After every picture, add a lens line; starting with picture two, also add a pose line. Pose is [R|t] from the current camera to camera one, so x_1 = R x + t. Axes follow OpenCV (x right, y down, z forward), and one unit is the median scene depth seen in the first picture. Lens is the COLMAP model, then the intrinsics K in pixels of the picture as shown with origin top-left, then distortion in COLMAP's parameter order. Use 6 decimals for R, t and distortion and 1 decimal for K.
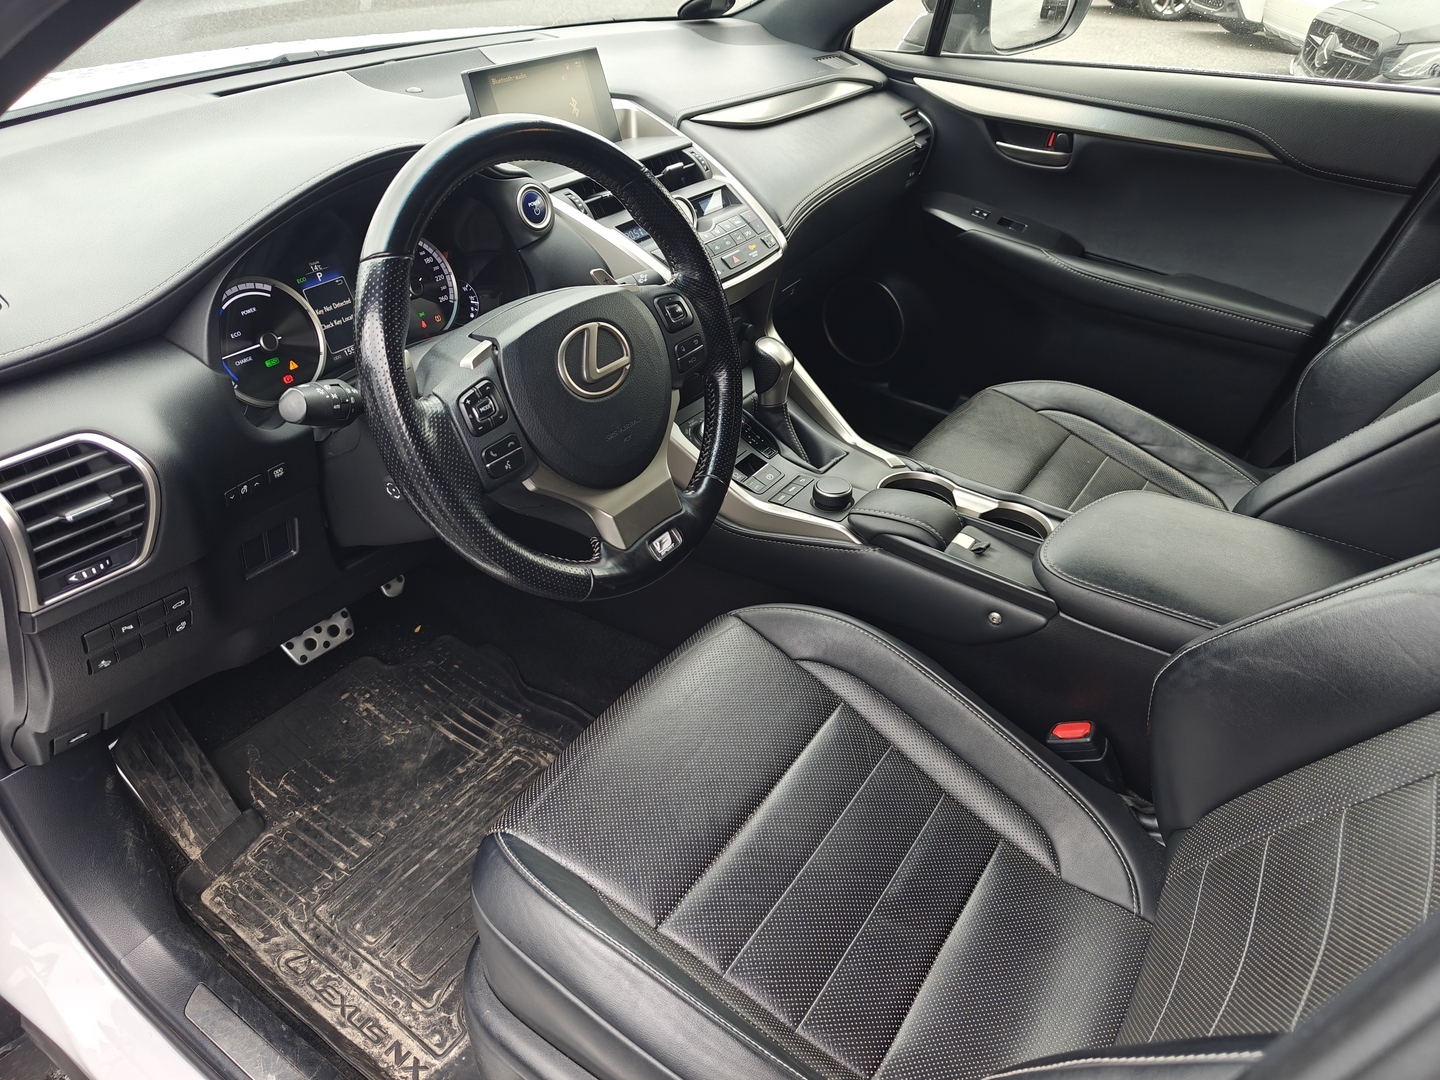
lens RADIAL K [[1000.6, 0, 720.0], [0, 1000.6, 540.0], [0, 0, 1]] dist [-0.007532, -0.002149]
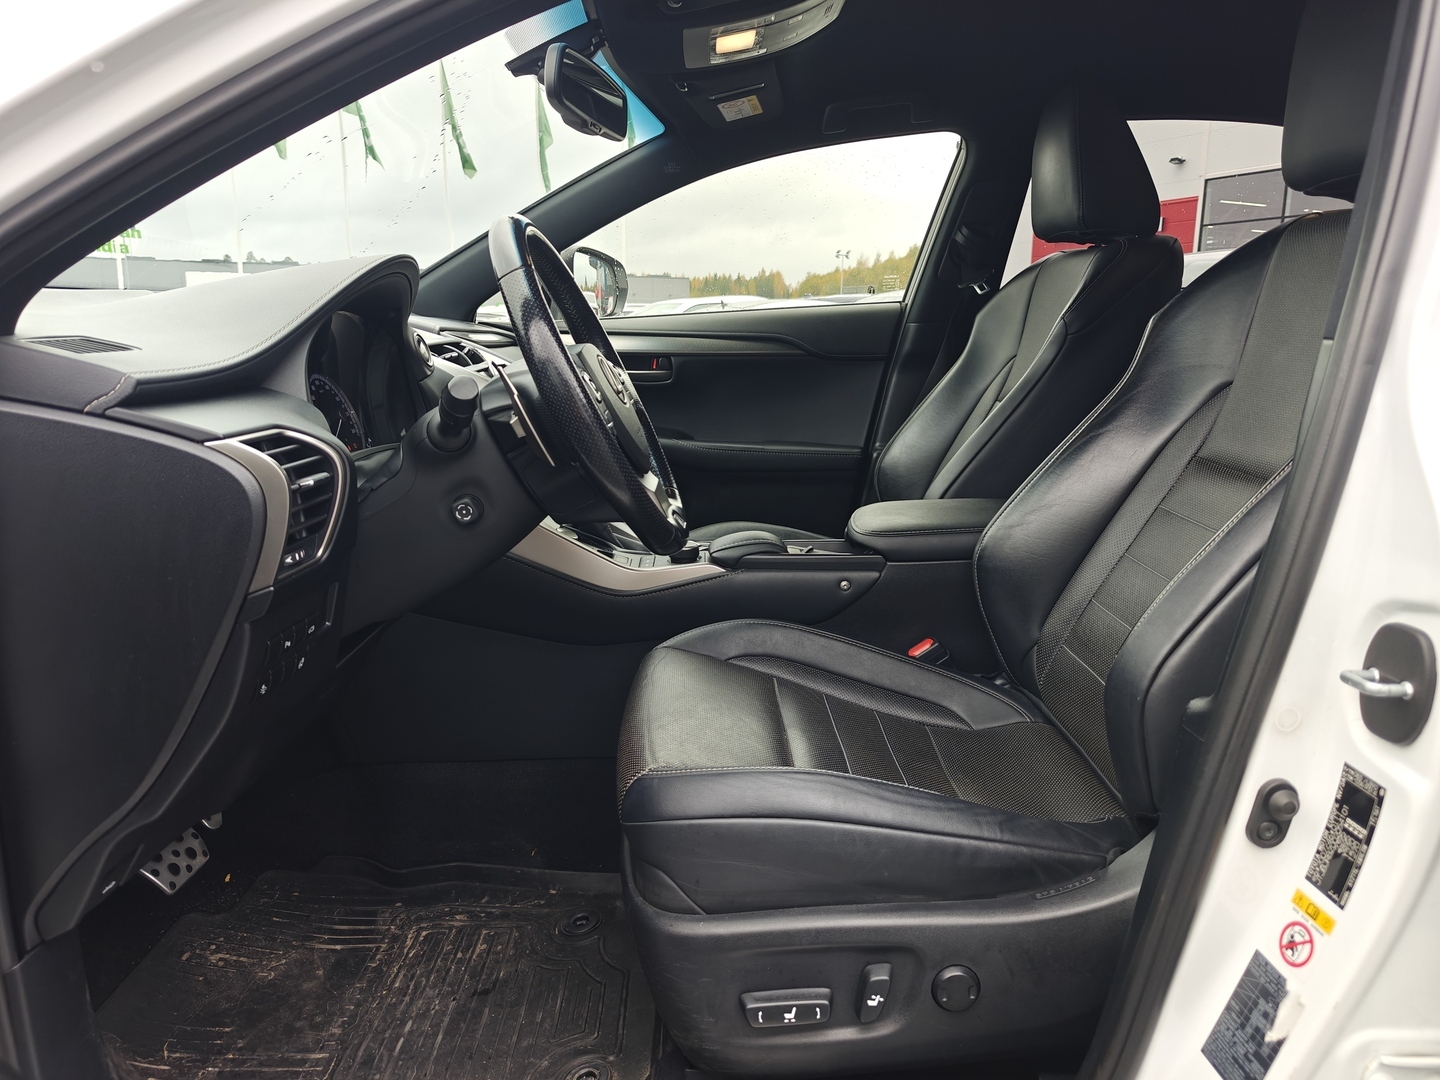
lens RADIAL K [[1000.6, 0, 720.0], [0, 1000.6, 540.0], [0, 0, 1]] dist [-0.007532, -0.002149]
pose [[0.810085, -0.151424, 0.566421, -0.471170], [0.355061, 0.895483, -0.268408, 0.247125], [-0.466577, 0.418547, 0.779182, -0.007908]]
